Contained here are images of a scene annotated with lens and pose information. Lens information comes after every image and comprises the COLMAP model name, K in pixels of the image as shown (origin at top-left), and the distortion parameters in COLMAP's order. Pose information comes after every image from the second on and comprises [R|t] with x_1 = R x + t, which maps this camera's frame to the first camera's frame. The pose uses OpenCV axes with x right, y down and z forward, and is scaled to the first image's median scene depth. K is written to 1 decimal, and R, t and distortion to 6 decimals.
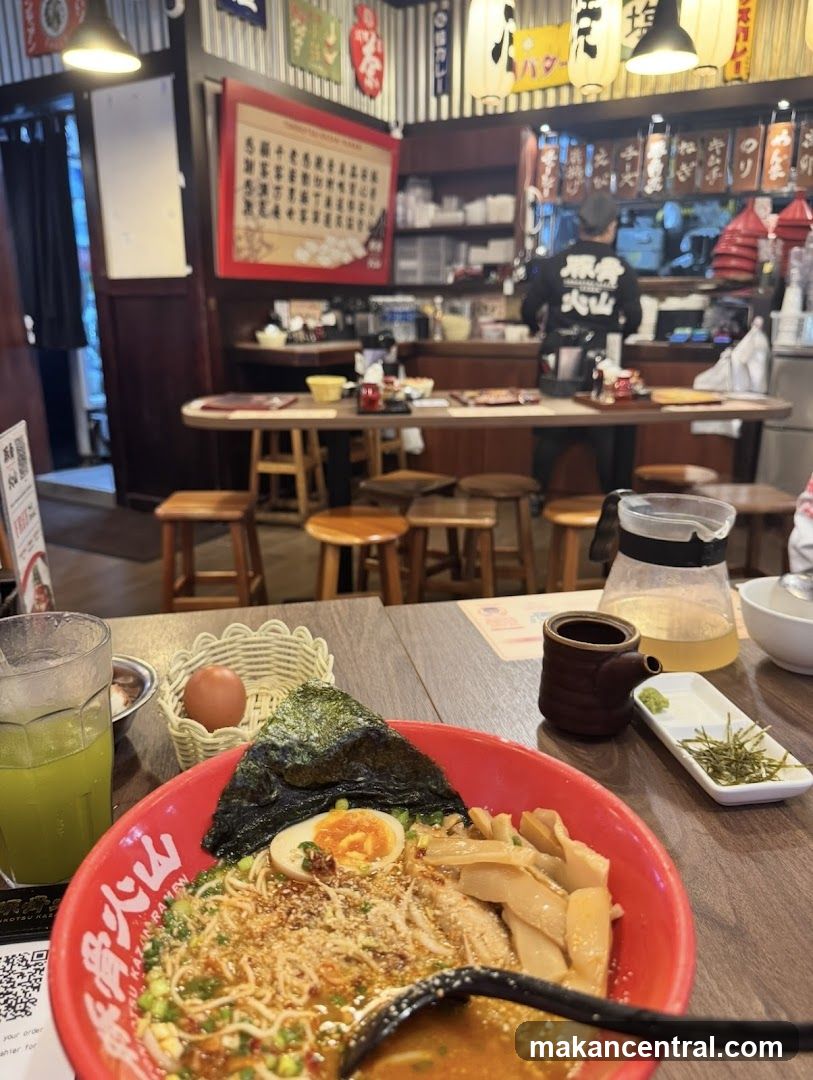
lens RADIAL K [[789.5, 0, 433.6], [0, 789.5, 559.8], [0, 0, 1]] dist [0.089819, -0.101484]
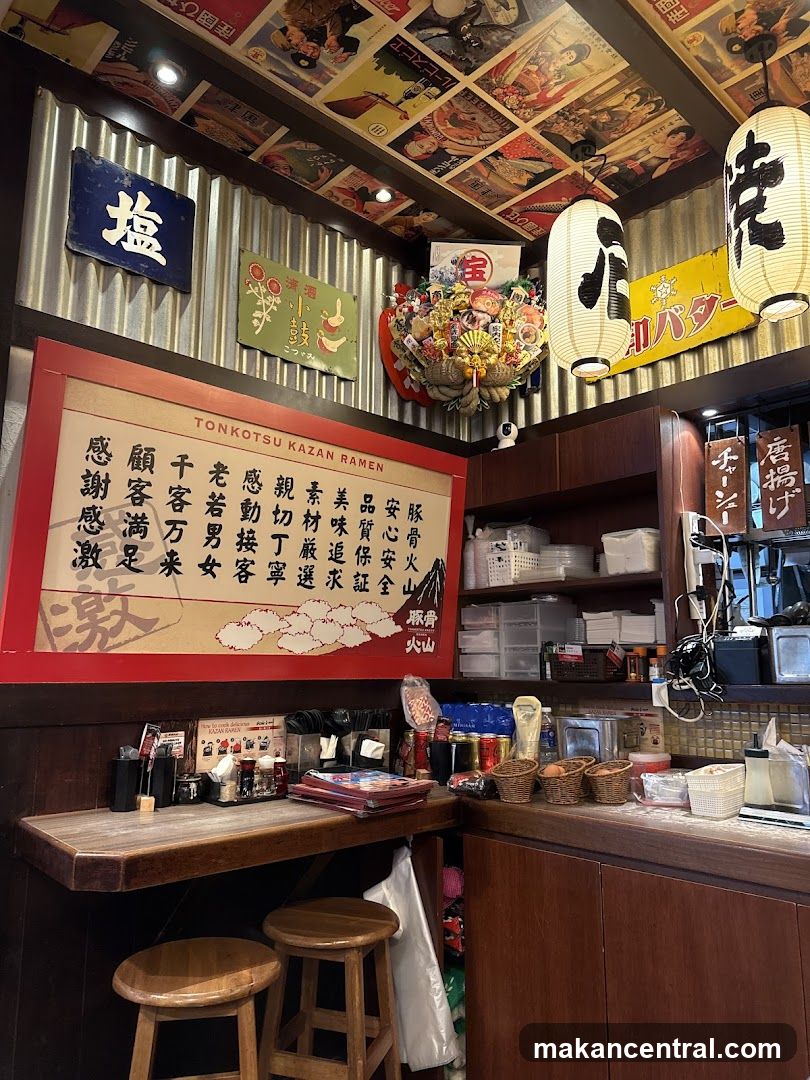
lens RADIAL K [[789.5, 0, 432.1], [0, 789.5, 559.8], [0, 0, 1]] dist [0.089819, -0.101484]
pose [[0.957311, -0.051999, -0.284343, 0.111842], [-0.079479, 0.898420, -0.431884, -0.203381], [0.277917, 0.436047, 0.855935, 0.545807]]
